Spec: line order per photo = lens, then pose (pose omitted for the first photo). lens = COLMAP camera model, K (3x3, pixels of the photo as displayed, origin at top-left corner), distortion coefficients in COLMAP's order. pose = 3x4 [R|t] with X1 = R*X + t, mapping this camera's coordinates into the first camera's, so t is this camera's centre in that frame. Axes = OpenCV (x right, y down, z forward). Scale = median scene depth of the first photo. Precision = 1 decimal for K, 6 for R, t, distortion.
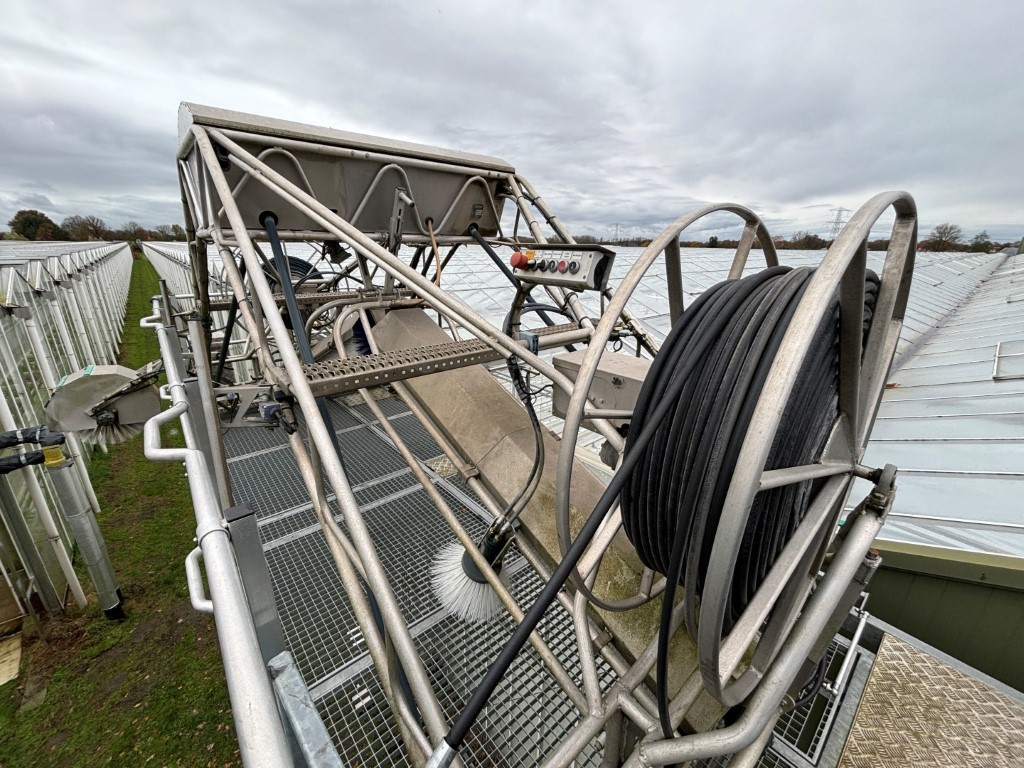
lens RADIAL K [[413.6, 0, 509.3], [0, 413.6, 383.7], [0, 0, 1]] dist [-0.001275, 0.000247]
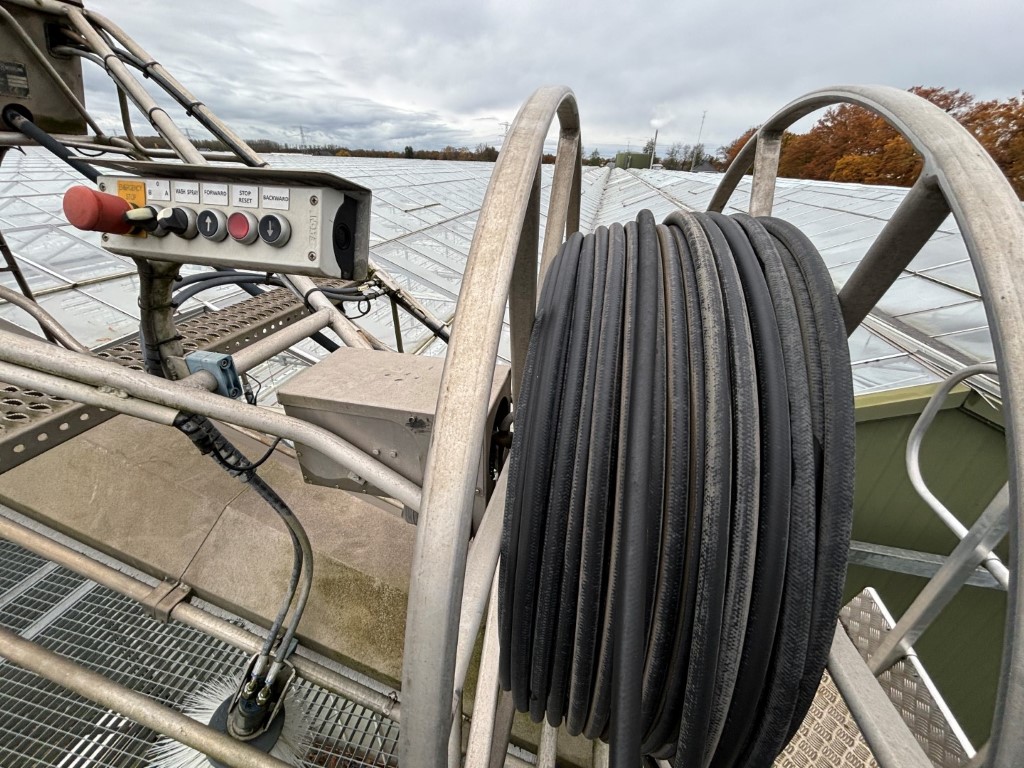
lens RADIAL K [[412.3, 0, 510.6], [0, 412.3, 382.3], [0, 0, 1]] dist [0.000962, -0.000005]
pose [[0.795244, -0.274623, 0.540526, 0.041397], [0.172318, 0.957144, 0.232772, -0.097978], [-0.581286, -0.091968, 0.808486, 0.269662]]
